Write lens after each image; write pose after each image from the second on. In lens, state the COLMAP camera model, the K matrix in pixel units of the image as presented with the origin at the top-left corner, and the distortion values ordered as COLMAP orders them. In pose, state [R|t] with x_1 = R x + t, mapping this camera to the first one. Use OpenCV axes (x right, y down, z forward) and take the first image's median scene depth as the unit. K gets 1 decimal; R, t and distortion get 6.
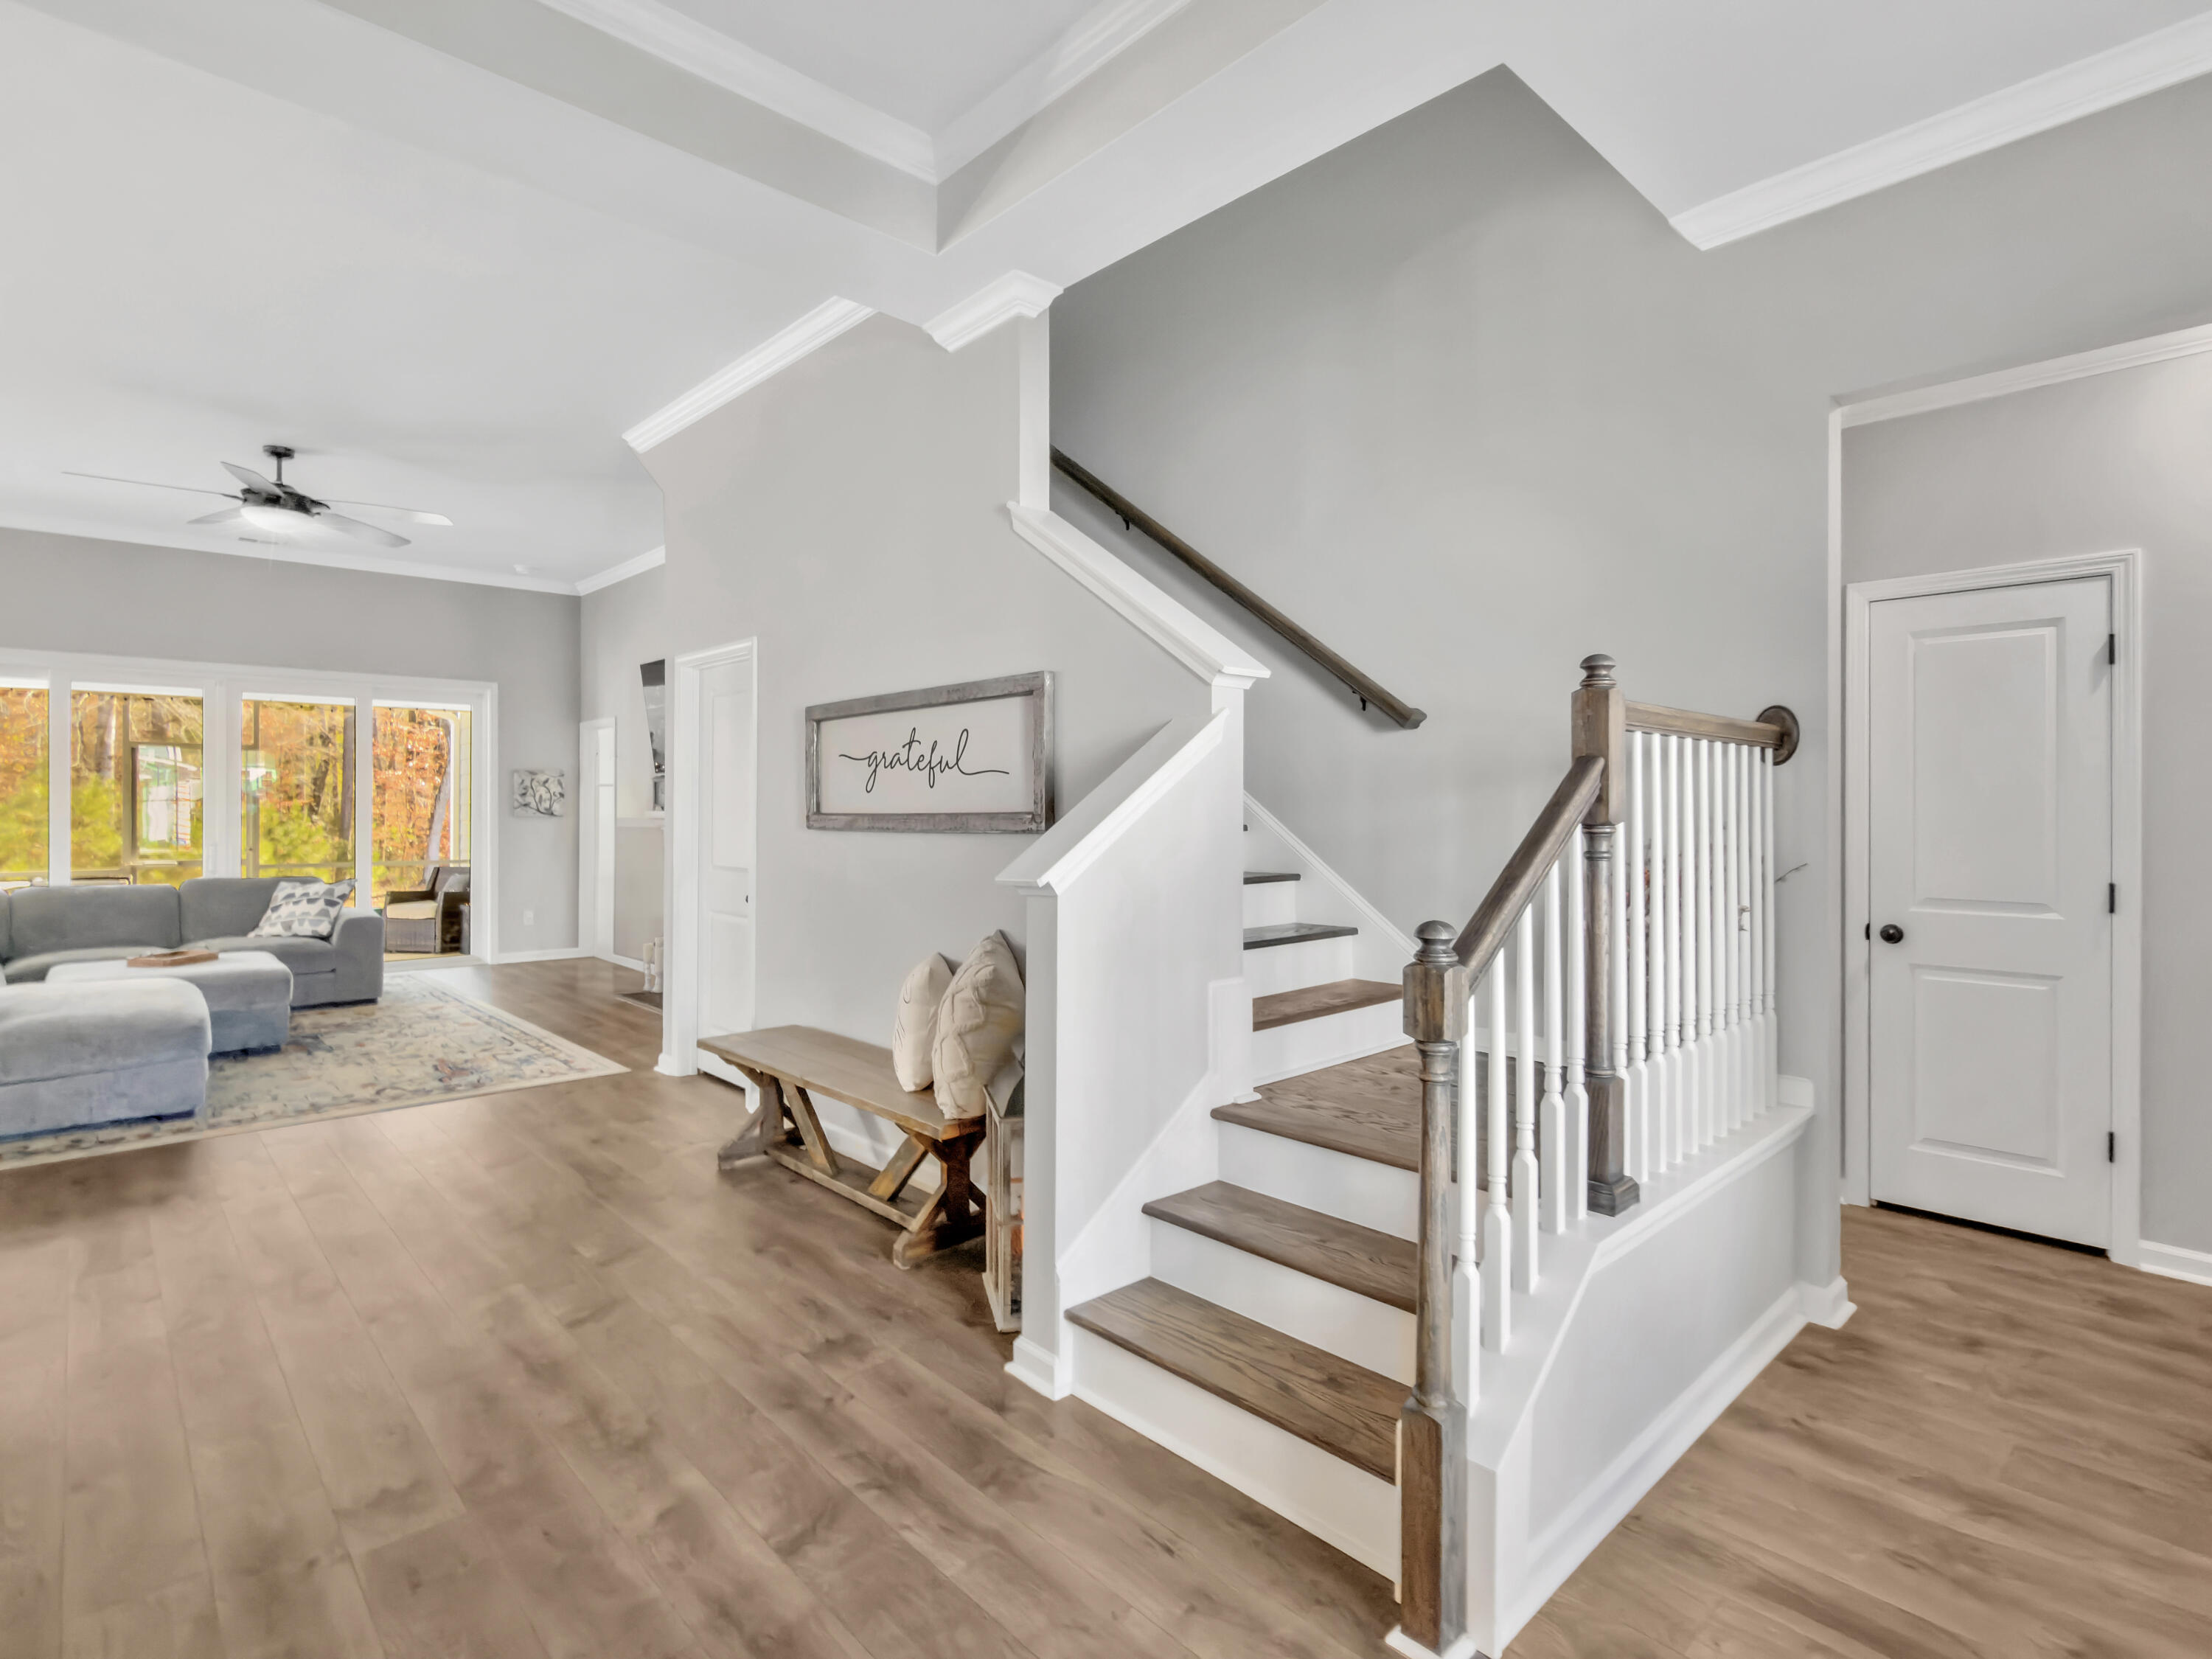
lens RADIAL K [[1105.6, 0, 1106.0], [0, 1105.6, 829.5], [0, 0, 1]] dist [-0.005612, -0.000684]
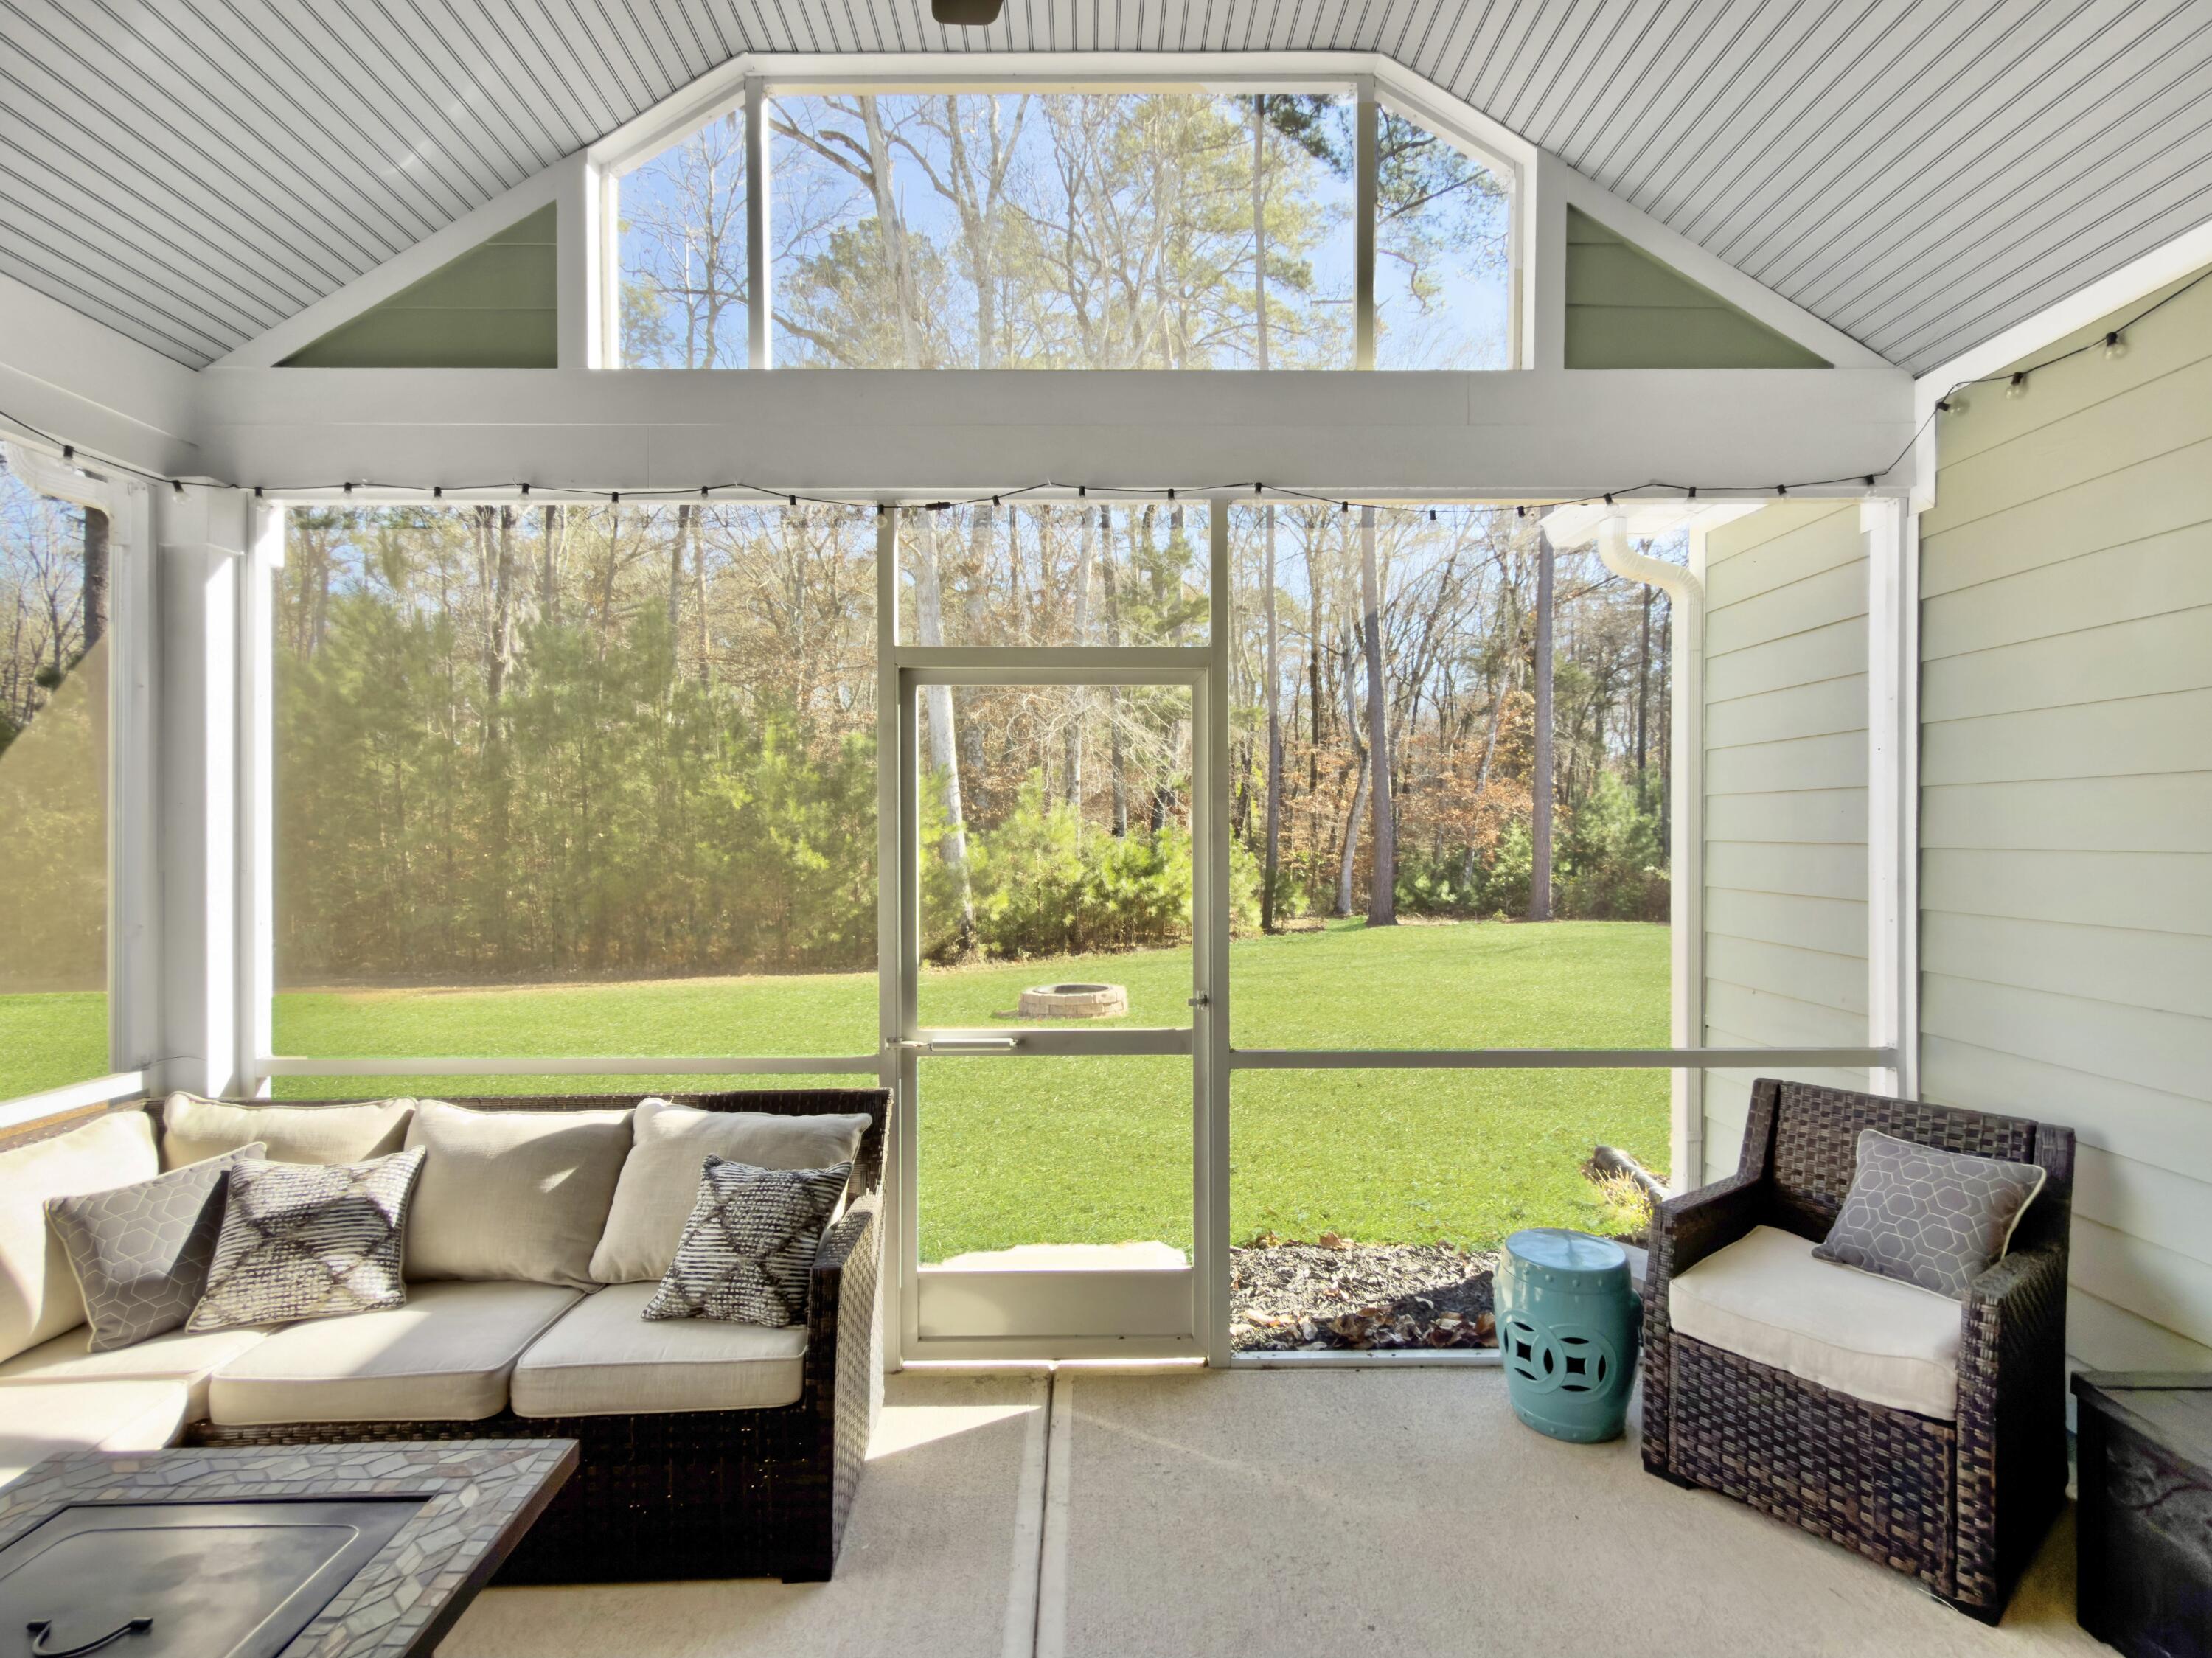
lens RADIAL K [[1105.5, 0, 1106.0], [0, 1105.5, 829.0], [0, 0, 1]] dist [-0.005612, -0.000684]
pose [[0.741474, -0.003236, -0.670974, -0.245300], [-0.010547, 0.999809, -0.016477, -0.009340], [0.670899, 0.019294, 0.741298, 0.312678]]
